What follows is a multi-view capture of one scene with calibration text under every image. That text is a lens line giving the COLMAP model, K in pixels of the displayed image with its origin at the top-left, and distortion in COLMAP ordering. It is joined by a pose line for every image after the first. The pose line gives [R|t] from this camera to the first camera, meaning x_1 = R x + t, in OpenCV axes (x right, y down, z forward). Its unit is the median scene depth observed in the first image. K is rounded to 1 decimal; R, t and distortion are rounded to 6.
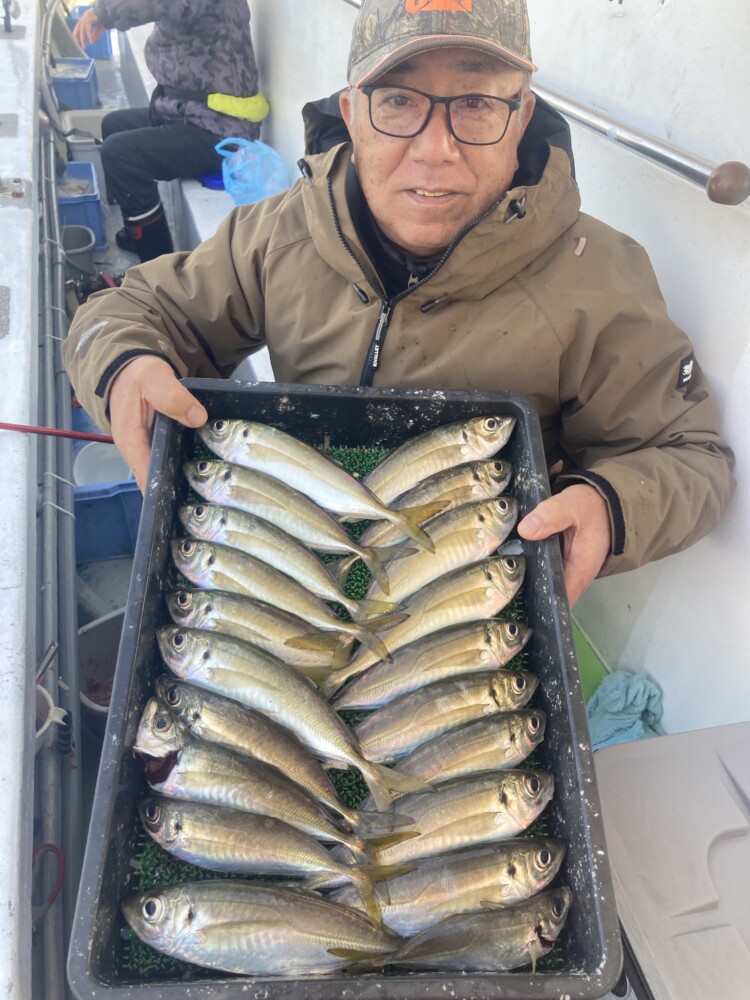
lens RADIAL K [[802.0, 0, 375.0], [0, 802.0, 500.0], [0, 0, 1]] dist [-0.041949, 0.070845]
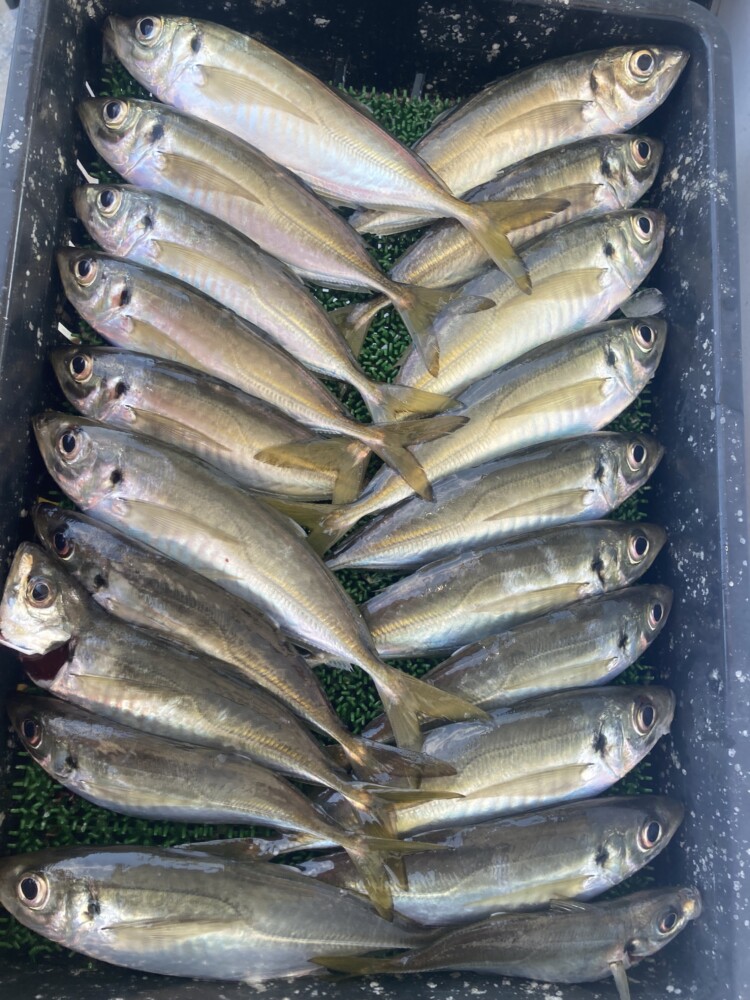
lens RADIAL K [[802.0, 0, 375.0], [0, 802.0, 500.0], [0, 0, 1]] dist [-0.041949, 0.070845]
pose [[0.997671, 0.064993, 0.020699, -0.034172], [-0.067856, 0.914828, 0.398101, -0.030609], [0.006938, -0.398579, 0.917108, 0.444867]]
